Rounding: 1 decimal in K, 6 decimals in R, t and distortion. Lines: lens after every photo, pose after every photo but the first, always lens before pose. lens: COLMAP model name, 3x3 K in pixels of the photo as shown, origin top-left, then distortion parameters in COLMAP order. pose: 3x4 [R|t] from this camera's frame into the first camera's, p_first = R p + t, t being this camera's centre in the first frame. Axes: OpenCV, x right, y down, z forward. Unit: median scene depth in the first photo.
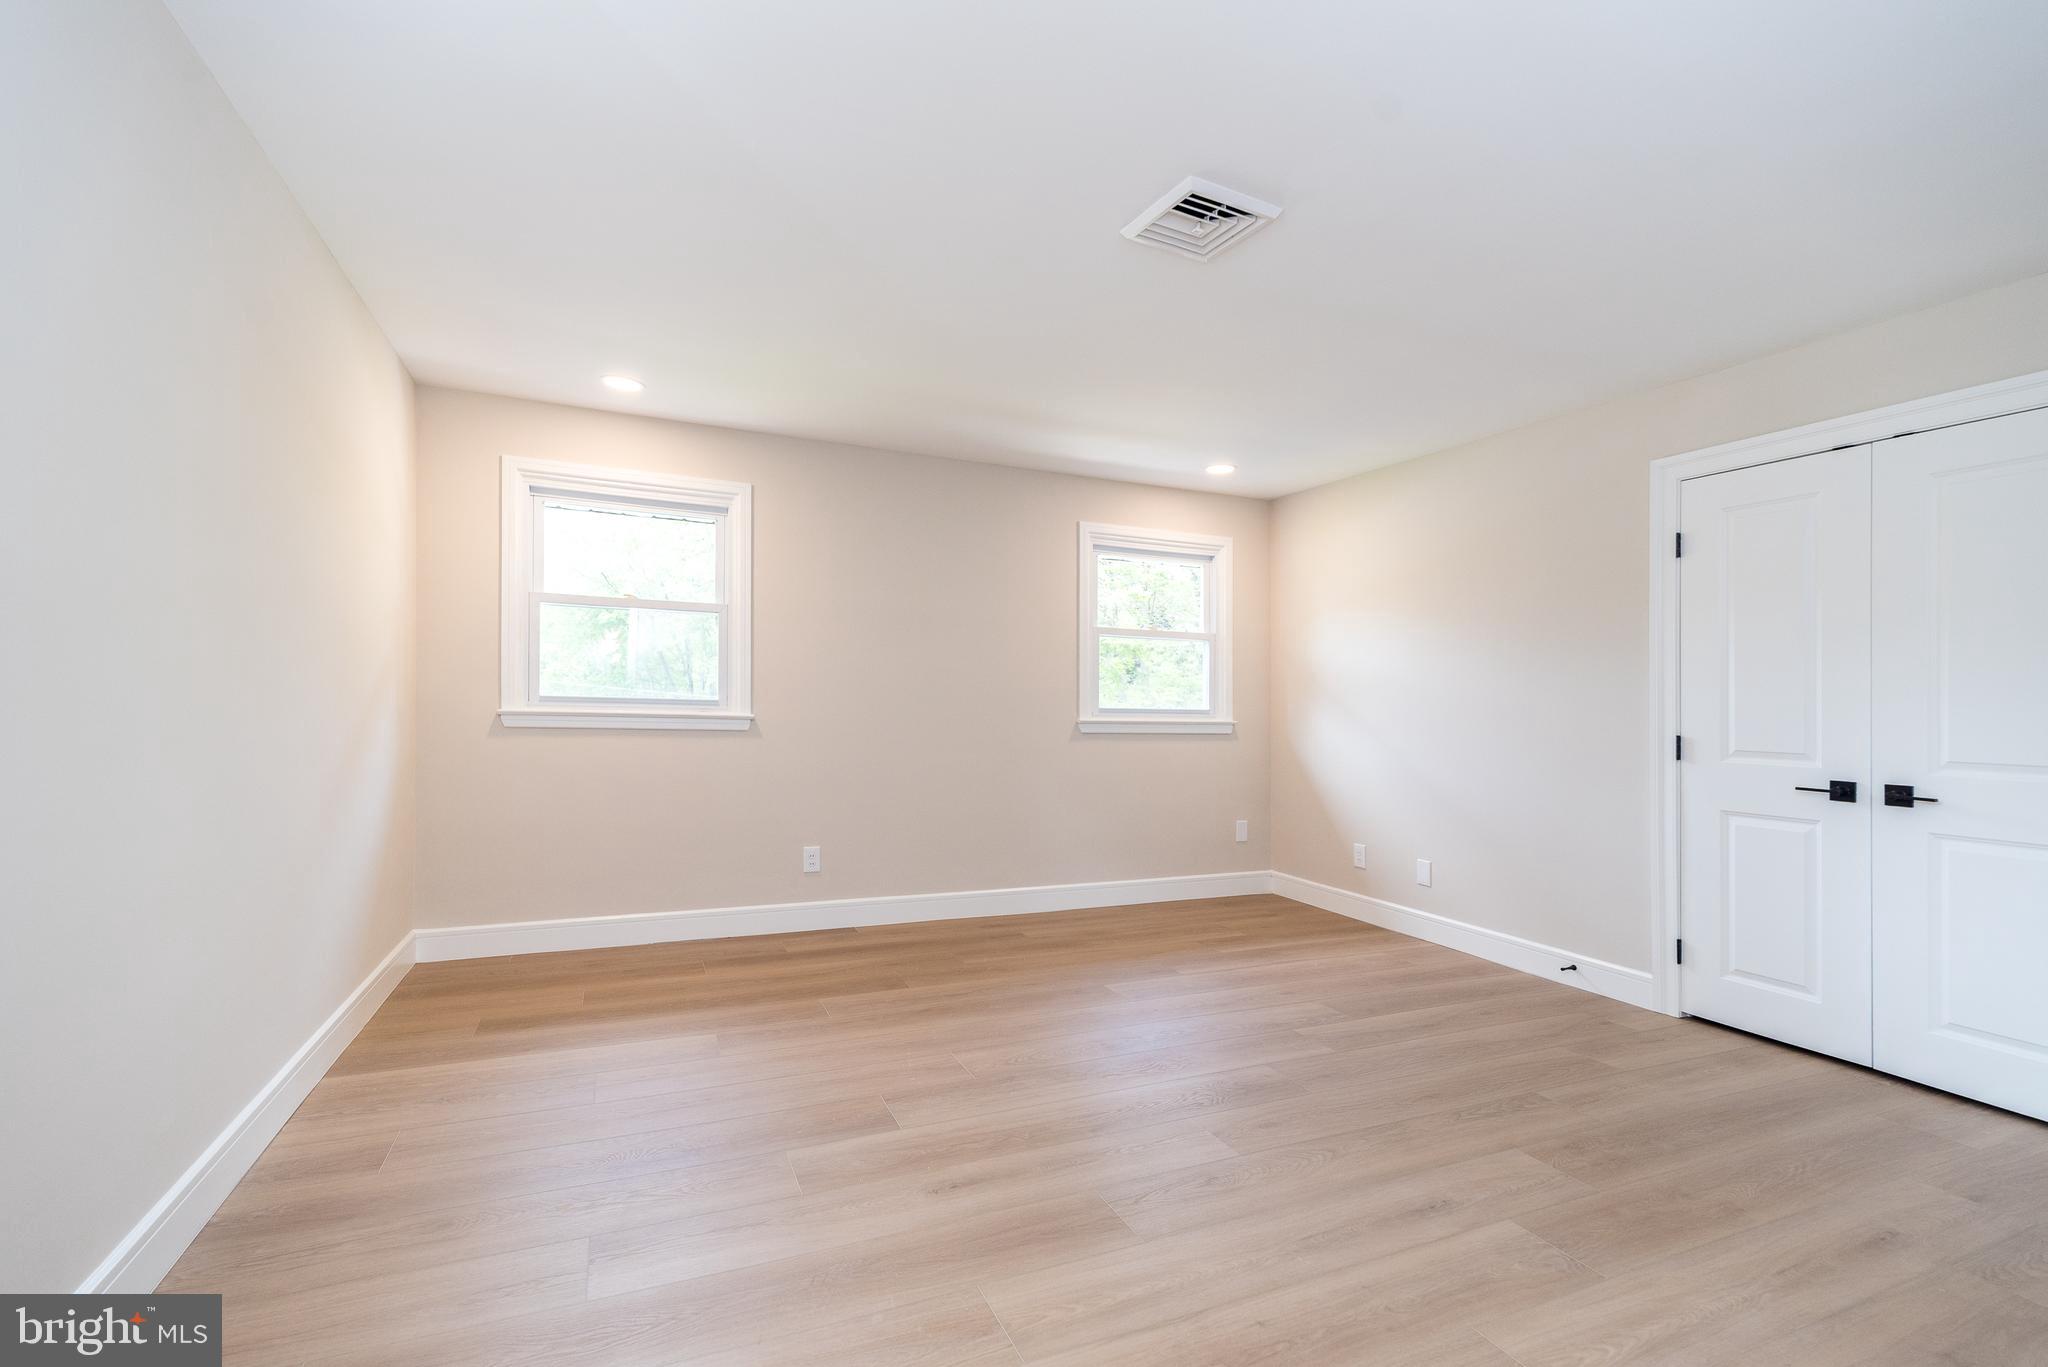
lens RADIAL K [[898.1, 0, 1005.7], [0, 898.1, 698.2], [0, 0, 1]] dist [0.008277, -0.000617]
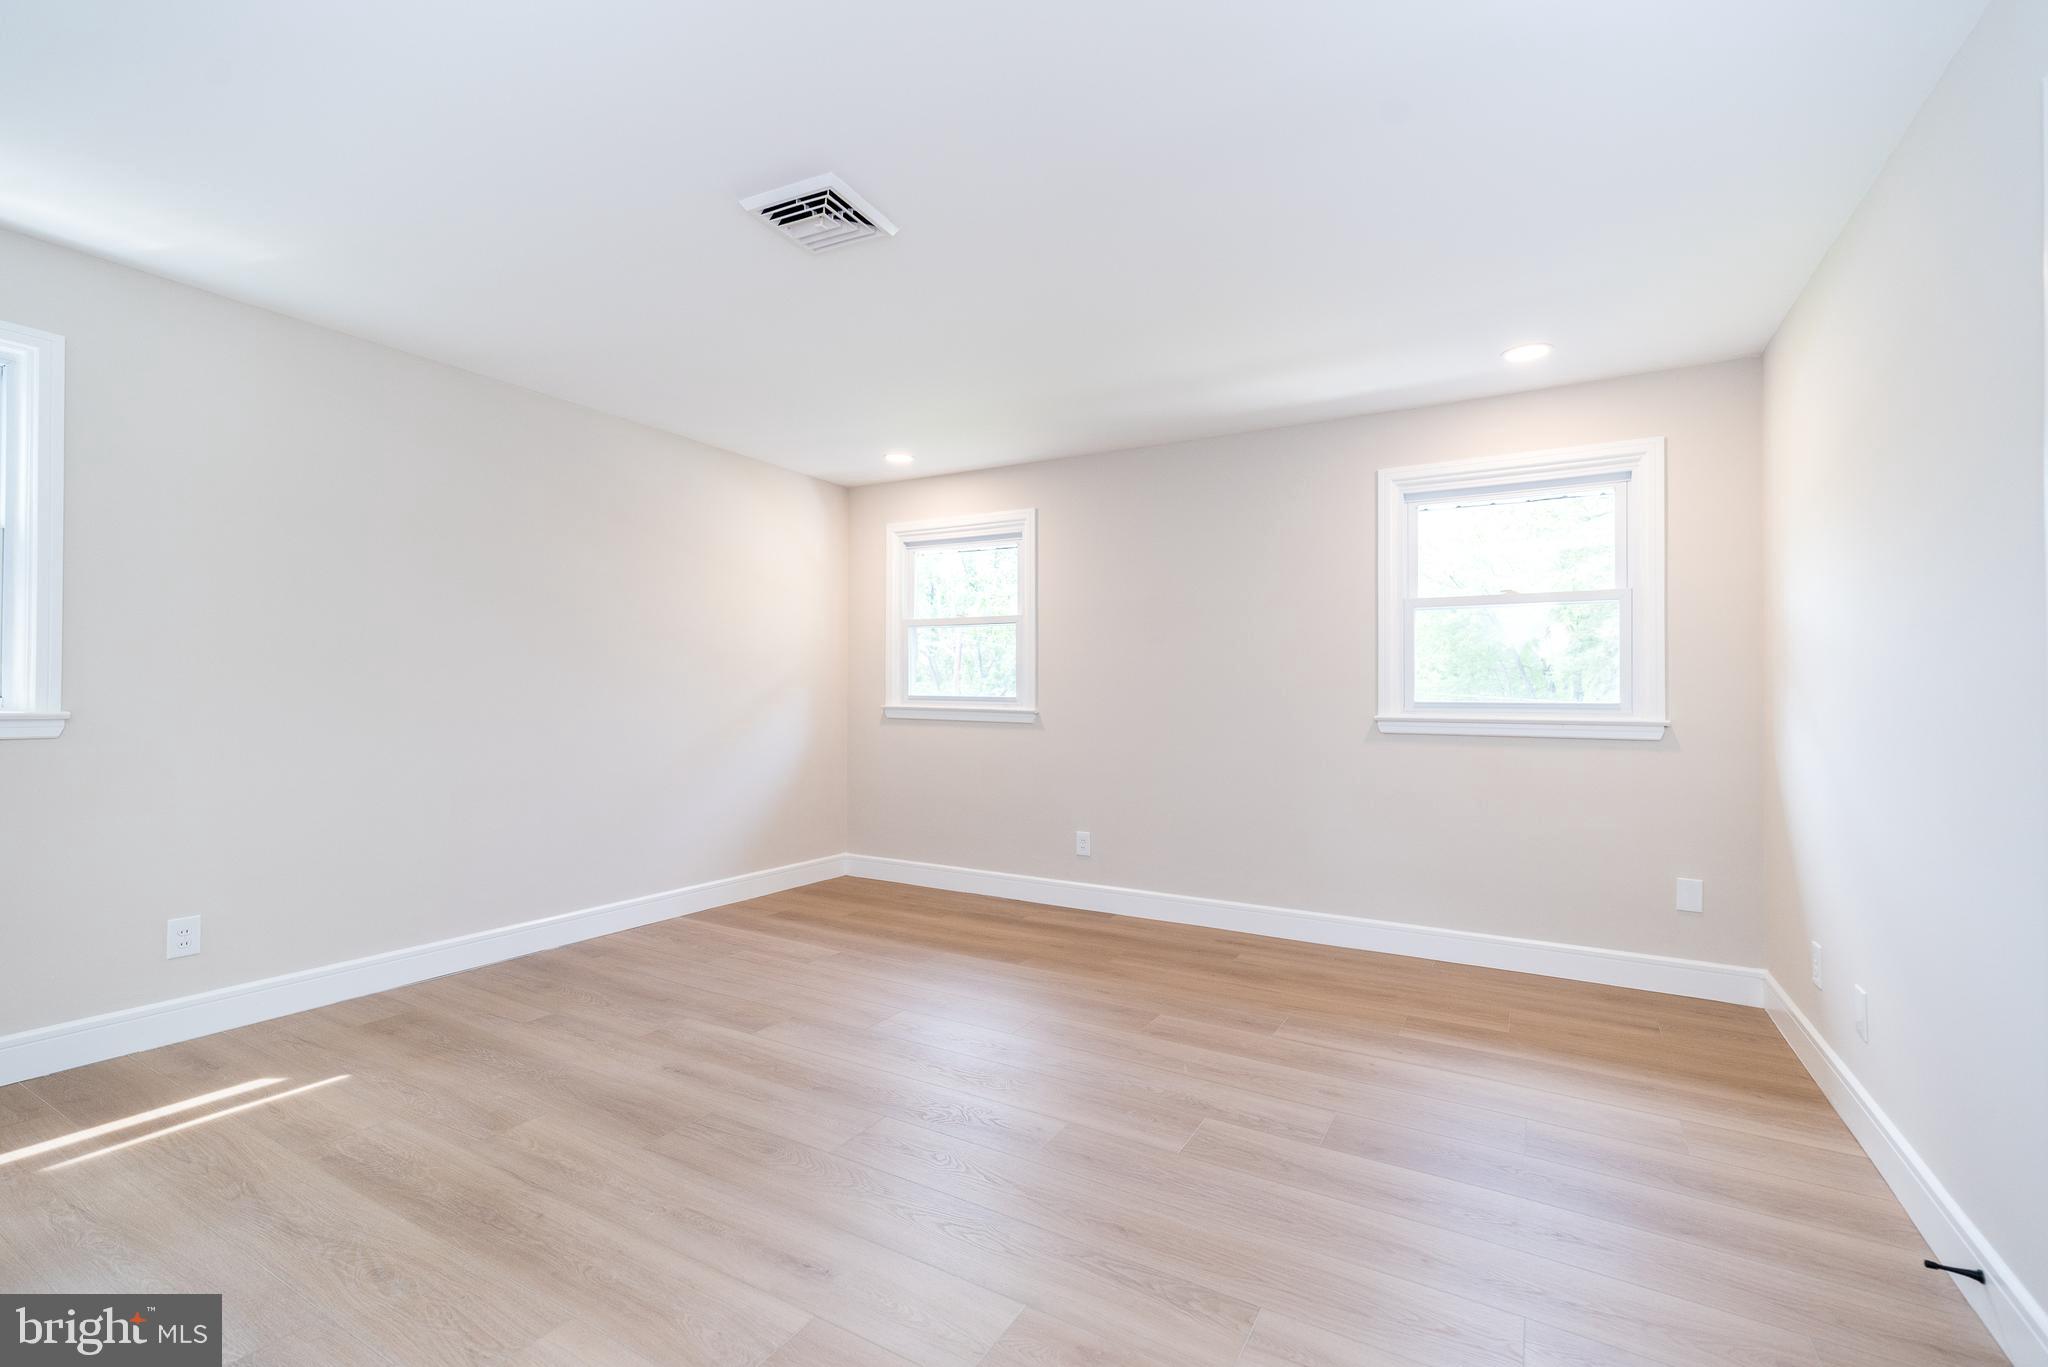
lens RADIAL K [[898.1, 0, 1043.9], [0, 898.1, 693.8], [0, 0, 1]] dist [0.008277, -0.000617]
pose [[0.594832, -0.016881, -0.803673, 0.646349], [0.007673, 0.999853, -0.015322, 0.016058], [0.803814, 0.002947, 0.594874, 0.329796]]
